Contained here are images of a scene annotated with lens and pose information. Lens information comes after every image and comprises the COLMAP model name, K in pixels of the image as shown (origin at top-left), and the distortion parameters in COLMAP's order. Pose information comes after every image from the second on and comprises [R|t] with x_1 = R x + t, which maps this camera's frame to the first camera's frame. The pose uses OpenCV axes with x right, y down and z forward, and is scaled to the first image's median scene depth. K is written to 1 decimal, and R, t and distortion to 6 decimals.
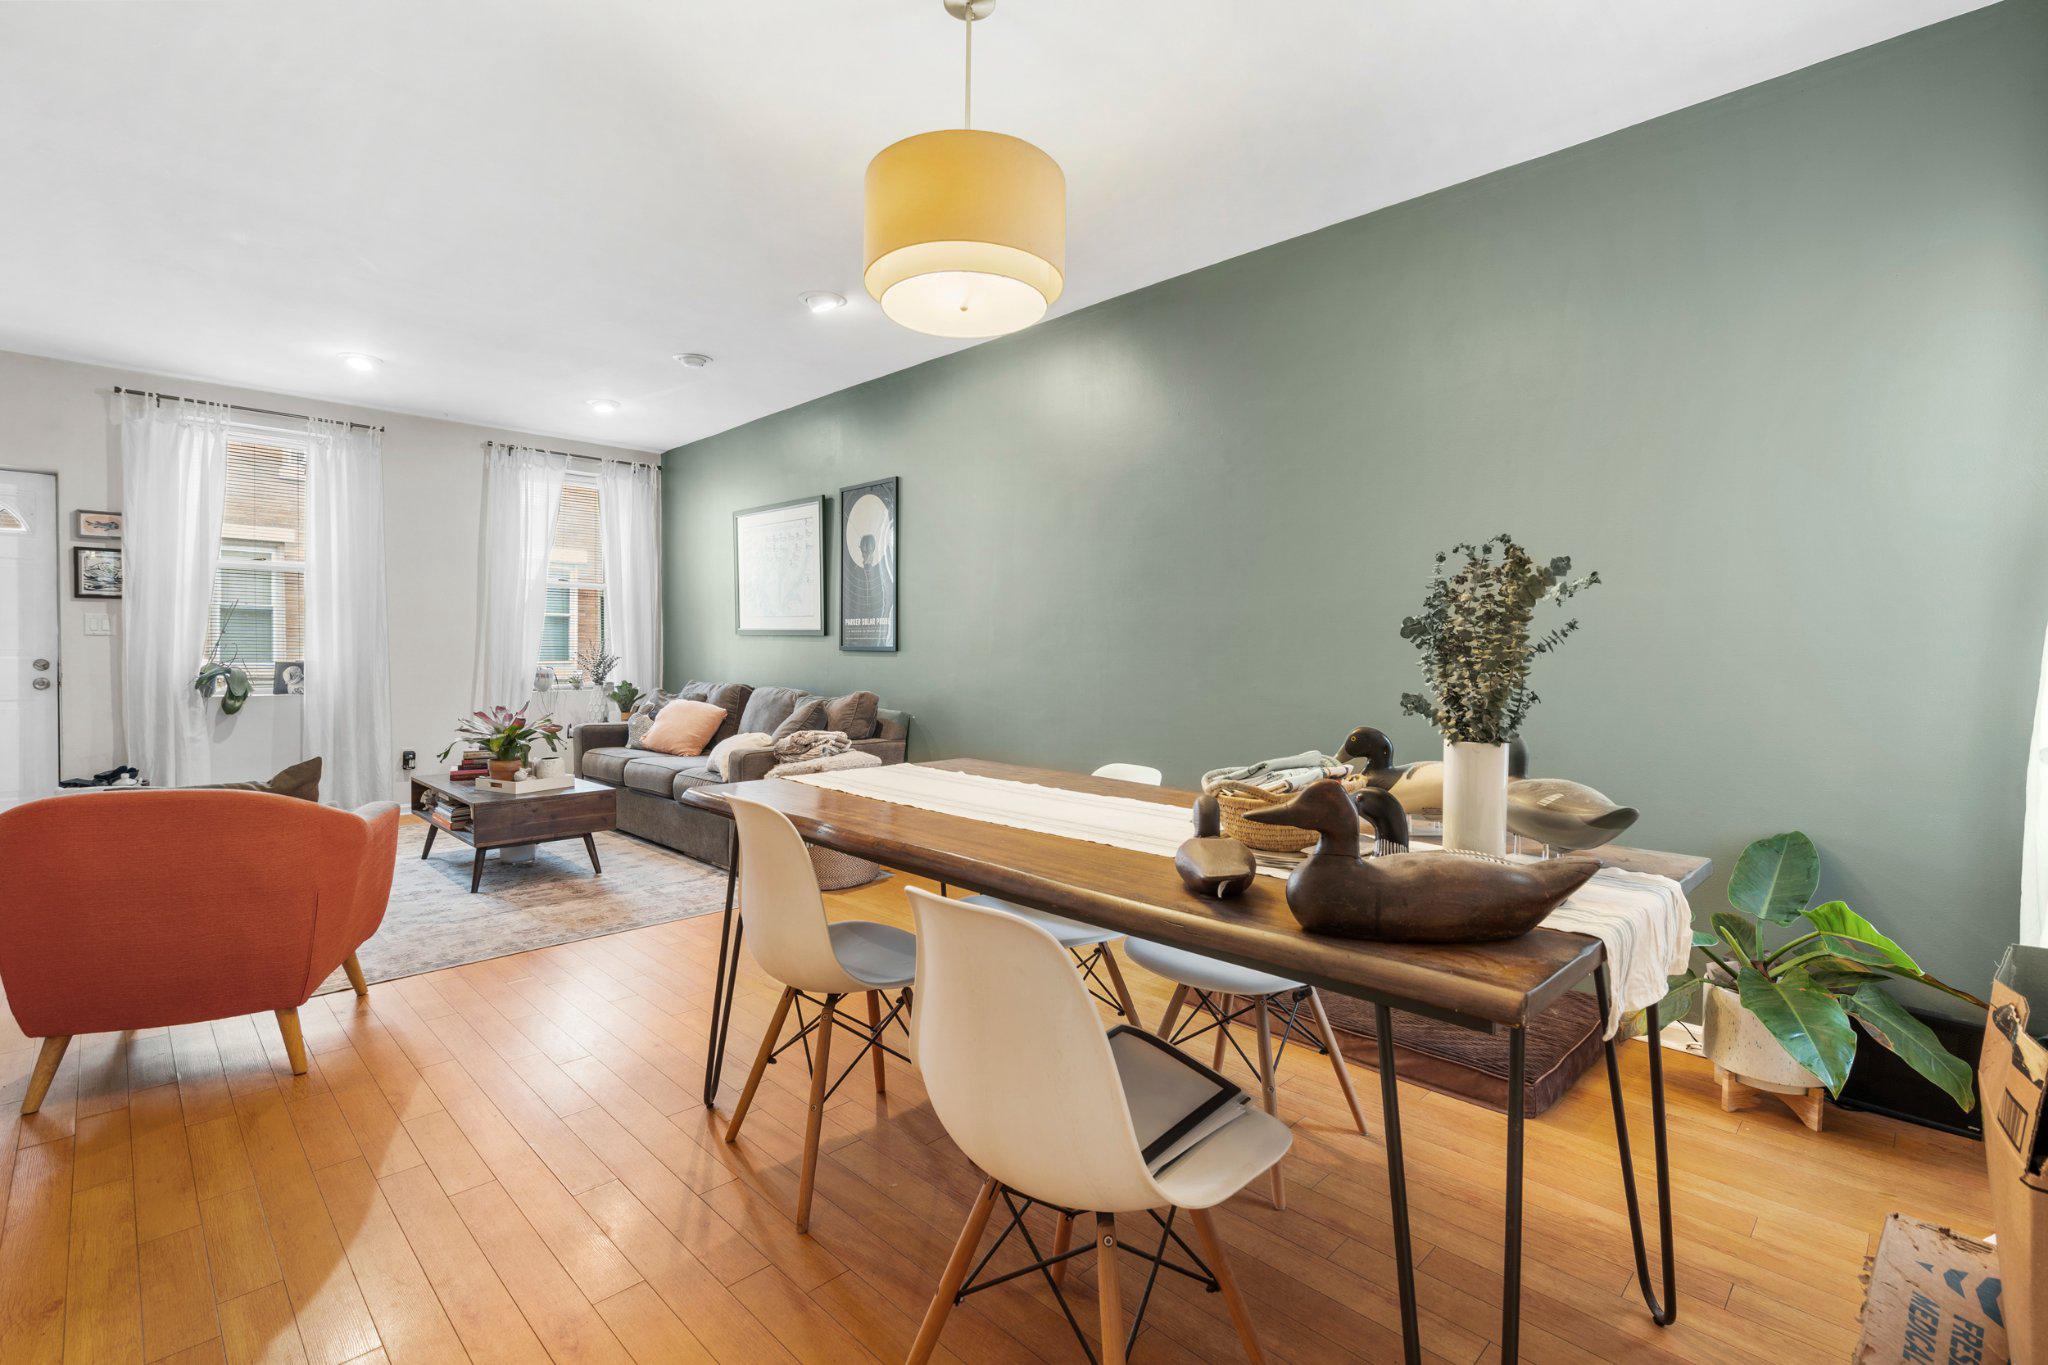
lens RADIAL K [[945.5, 0, 1024.0], [0, 945.5, 682.5], [0, 0, 1]] dist [0.002193, 0.000531]
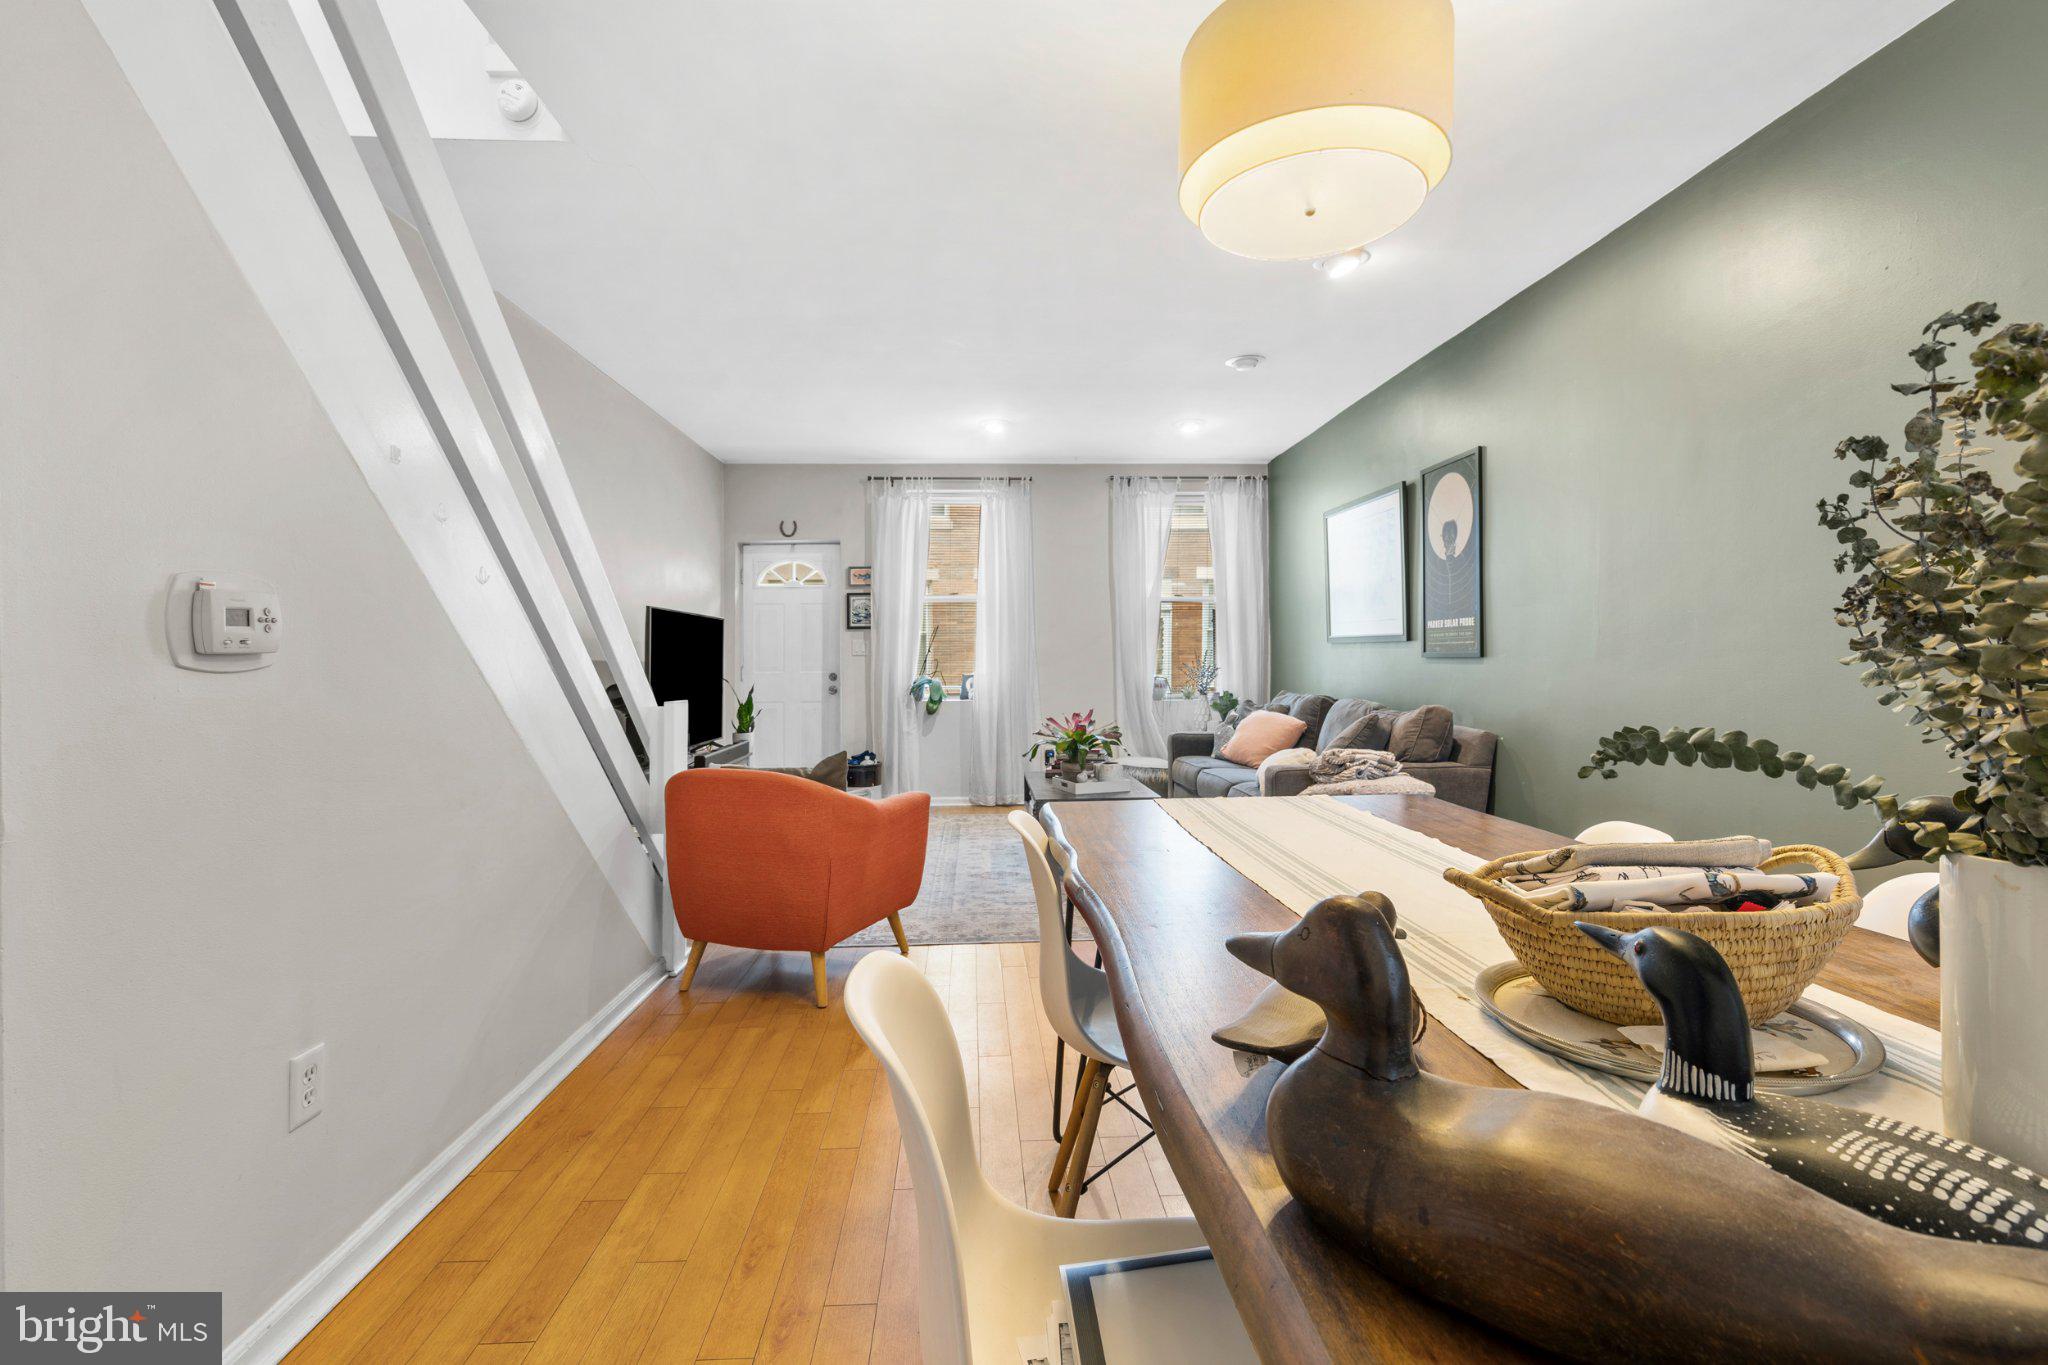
lens RADIAL K [[945.5, 0, 1024.0], [0, 945.5, 682.5], [0, 0, 1]] dist [0.002193, 0.000531]
pose [[0.742850, 0.000729, -0.669458, 0.123896], [-0.008199, 0.999934, -0.008010, -0.001522], [0.669408, 0.011439, 0.742807, 0.121631]]
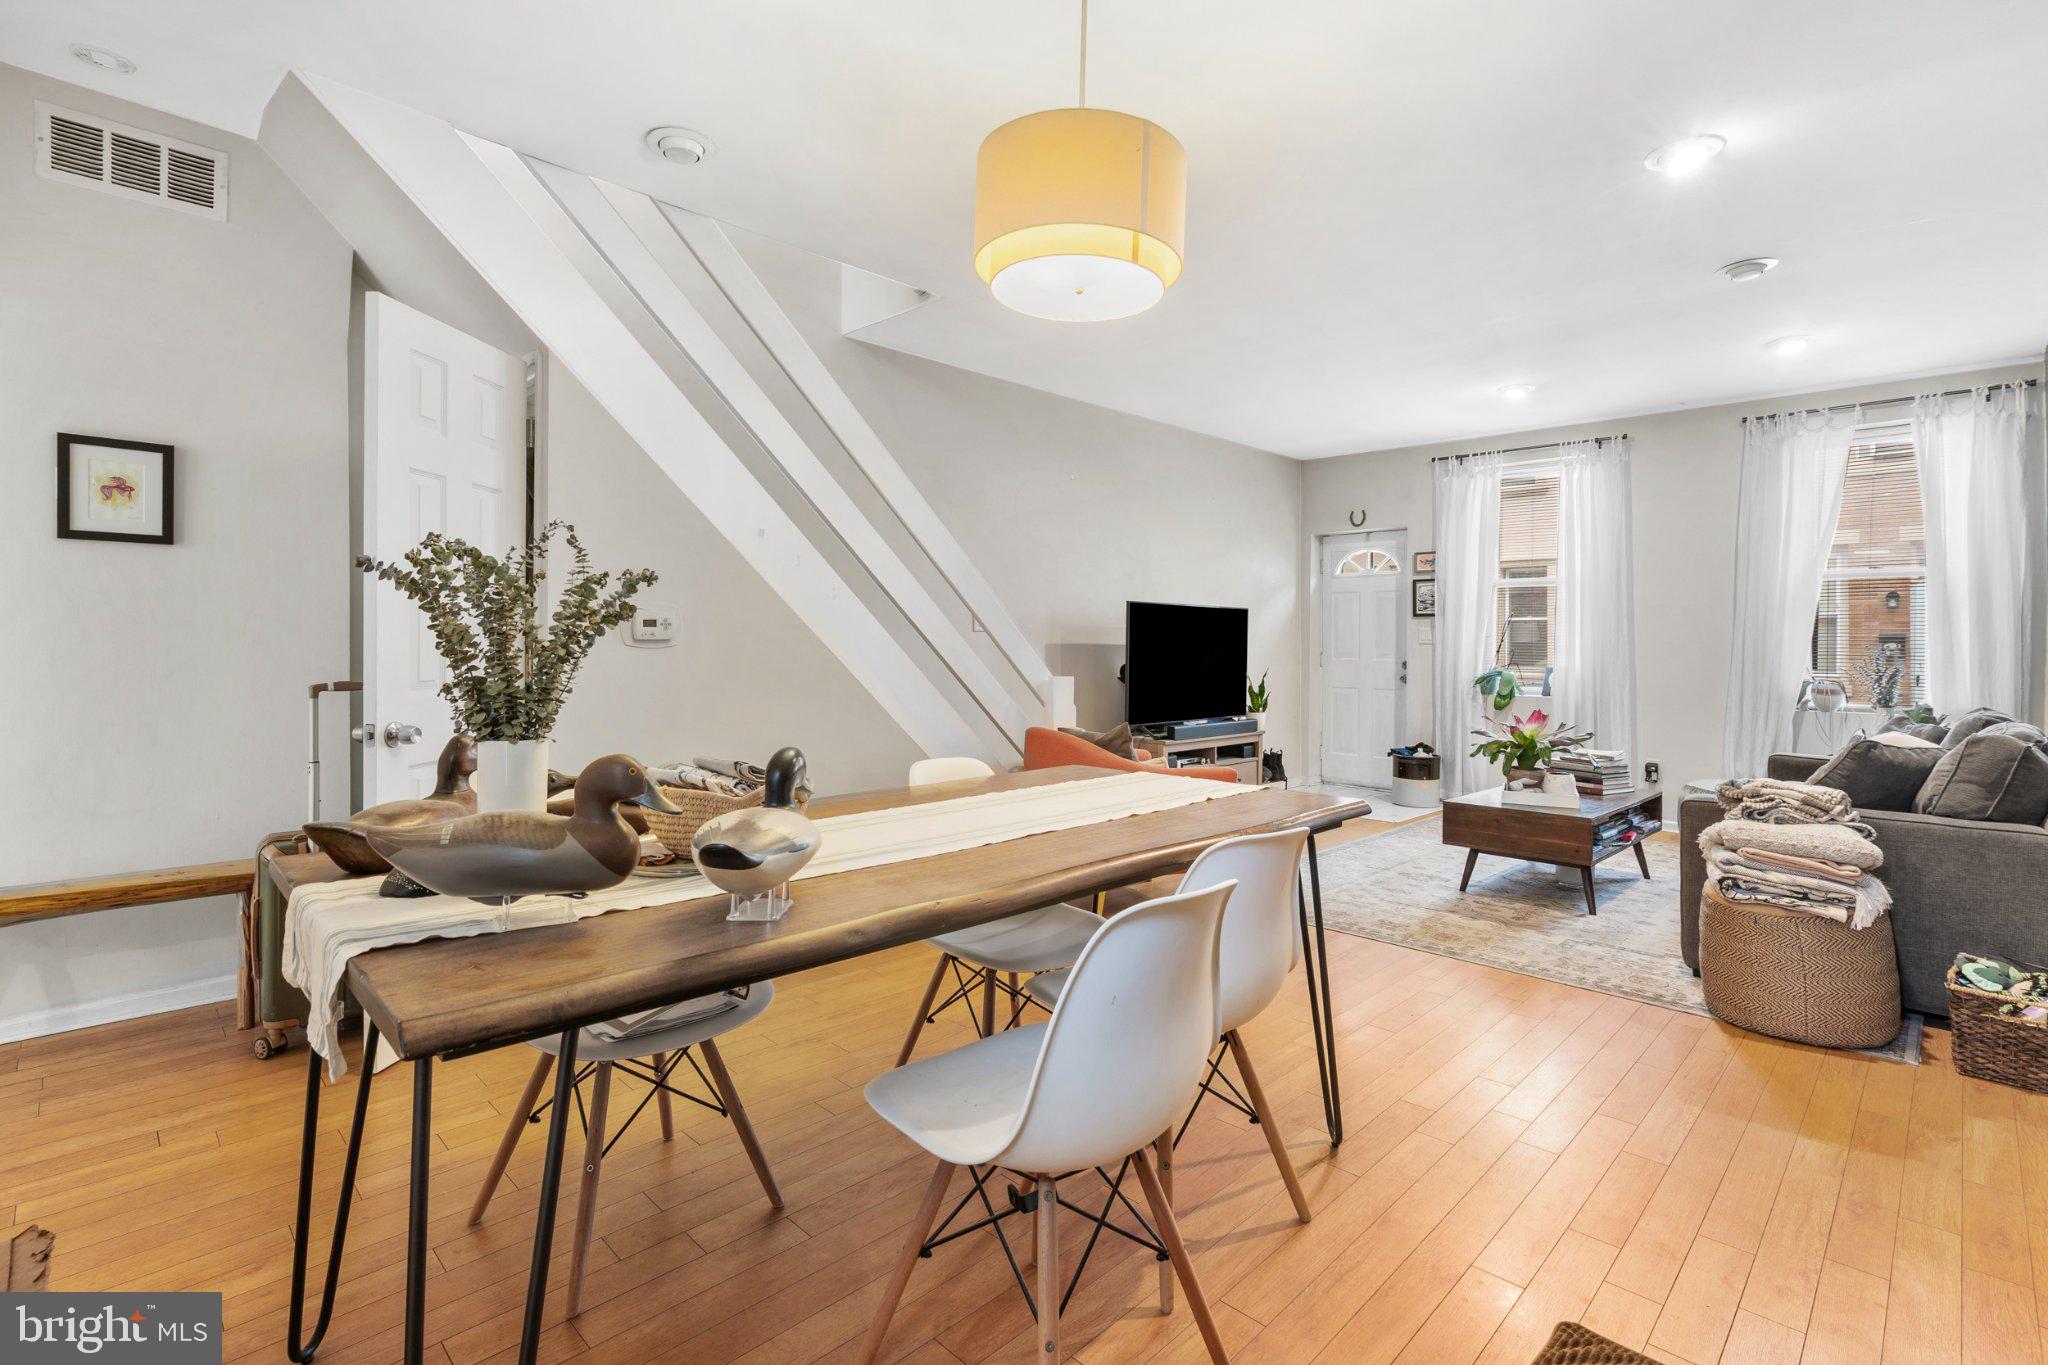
lens RADIAL K [[979.9, 0, 1028.2], [0, 979.9, 647.1], [0, 0, 1]] dist [0.000674, 0.000637]
pose [[0.011275, -0.004380, -0.999927, 0.376245], [-0.044447, 0.999000, -0.004878, -0.012996], [0.998948, 0.044498, 0.011069, 0.394689]]
